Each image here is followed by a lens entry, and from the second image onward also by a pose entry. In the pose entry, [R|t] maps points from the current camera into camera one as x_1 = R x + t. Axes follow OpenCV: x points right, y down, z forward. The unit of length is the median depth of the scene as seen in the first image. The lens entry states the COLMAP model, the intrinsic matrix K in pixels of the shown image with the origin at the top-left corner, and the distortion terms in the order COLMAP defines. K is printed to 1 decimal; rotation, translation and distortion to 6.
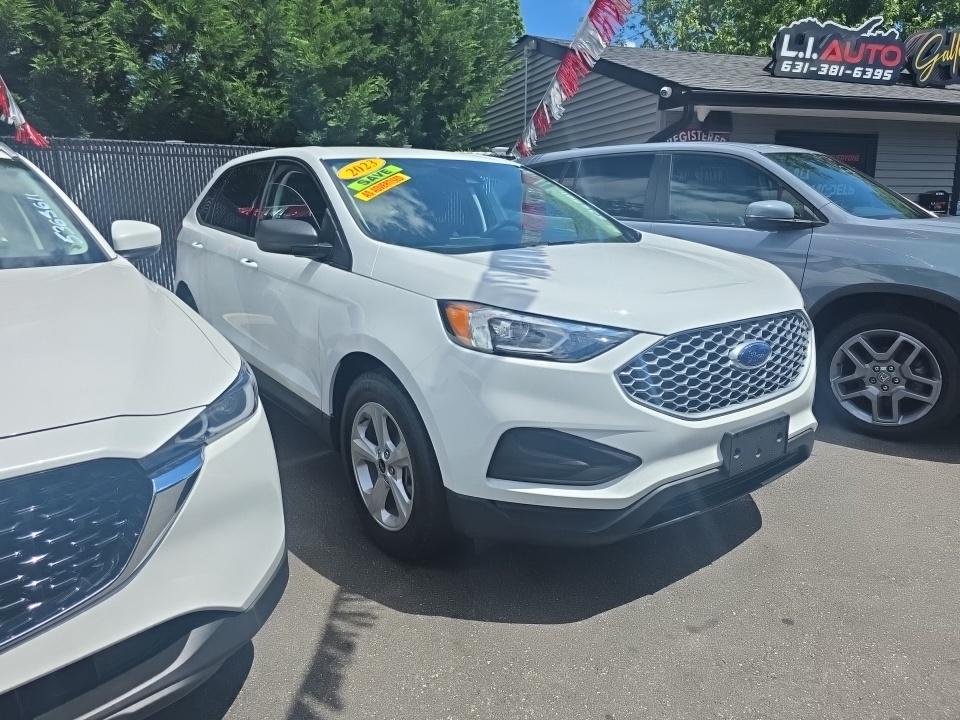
lens RADIAL K [[675.9, 0, 480.0], [0, 675.9, 360.0], [0, 0, 1]] dist [0.035167, -0.046548]
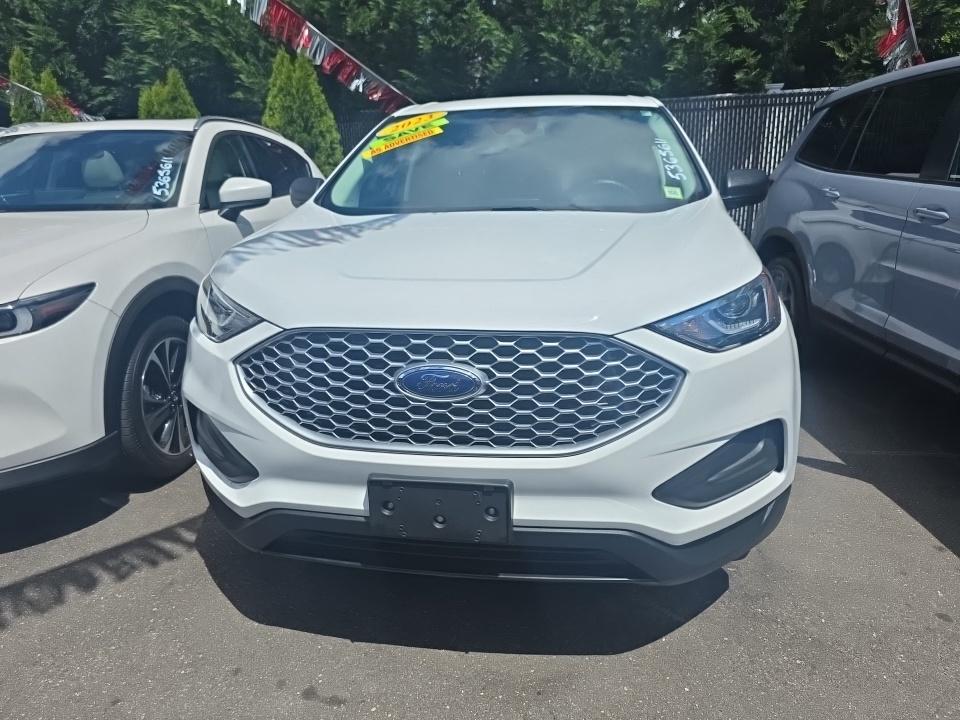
lens RADIAL K [[675.9, 0, 480.0], [0, 675.9, 360.0], [0, 0, 1]] dist [0.035167, -0.046548]
pose [[0.679063, 0.197083, -0.707129, 0.905594], [-0.152211, 0.980153, 0.127008, -0.122031], [0.718126, 0.021386, 0.695585, 0.547798]]
